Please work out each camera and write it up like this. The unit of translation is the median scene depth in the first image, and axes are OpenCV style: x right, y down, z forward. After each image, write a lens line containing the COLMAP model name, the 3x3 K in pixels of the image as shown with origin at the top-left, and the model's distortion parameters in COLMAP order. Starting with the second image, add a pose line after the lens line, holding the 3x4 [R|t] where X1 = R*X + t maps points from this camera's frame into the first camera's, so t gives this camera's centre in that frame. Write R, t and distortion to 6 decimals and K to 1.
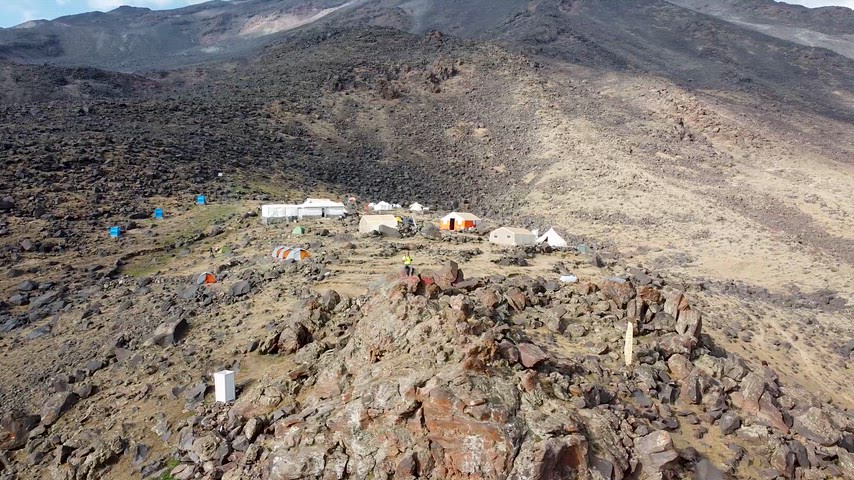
lens RADIAL K [[672.3, 0, 426.8], [0, 672.3, 239.8], [0, 0, 1]] dist [-0.003813, 0.001887]
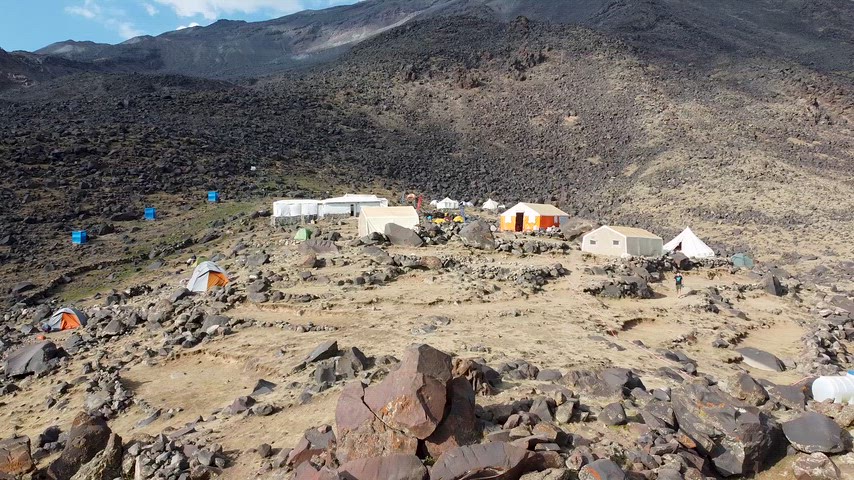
lens RADIAL K [[672.3, 0, 426.9], [0, 672.3, 237.2], [0, 0, 1]] dist [-0.003813, 0.001887]
pose [[0.990898, -0.005447, -0.134508, 0.015288], [0.004163, 0.999943, -0.009829, -0.001642], [0.134554, 0.009180, 0.990864, 0.159312]]
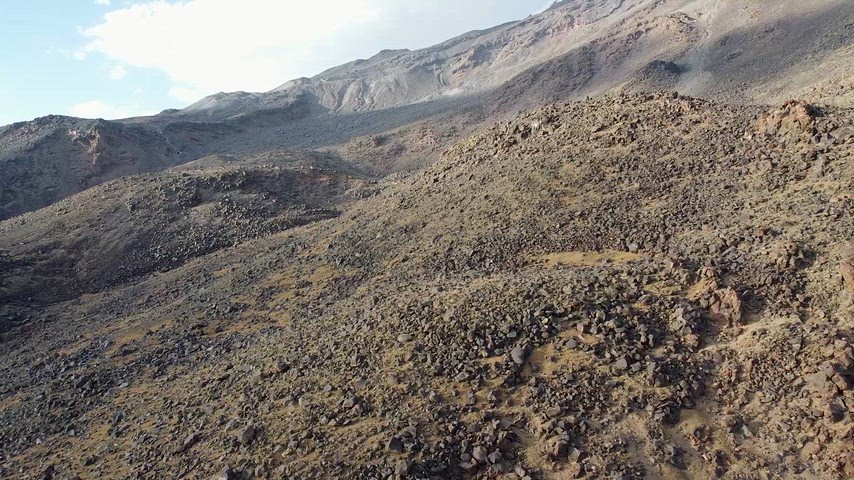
lens RADIAL K [[672.3, 0, 427.3], [0, 672.3, 240.2], [0, 0, 1]] dist [-0.003813, 0.001887]
pose [[0.918707, -0.021557, -0.394351, -0.064912], [0.014845, 0.999689, -0.020063, -0.491470], [0.394661, 0.012578, 0.918741, 1.212701]]
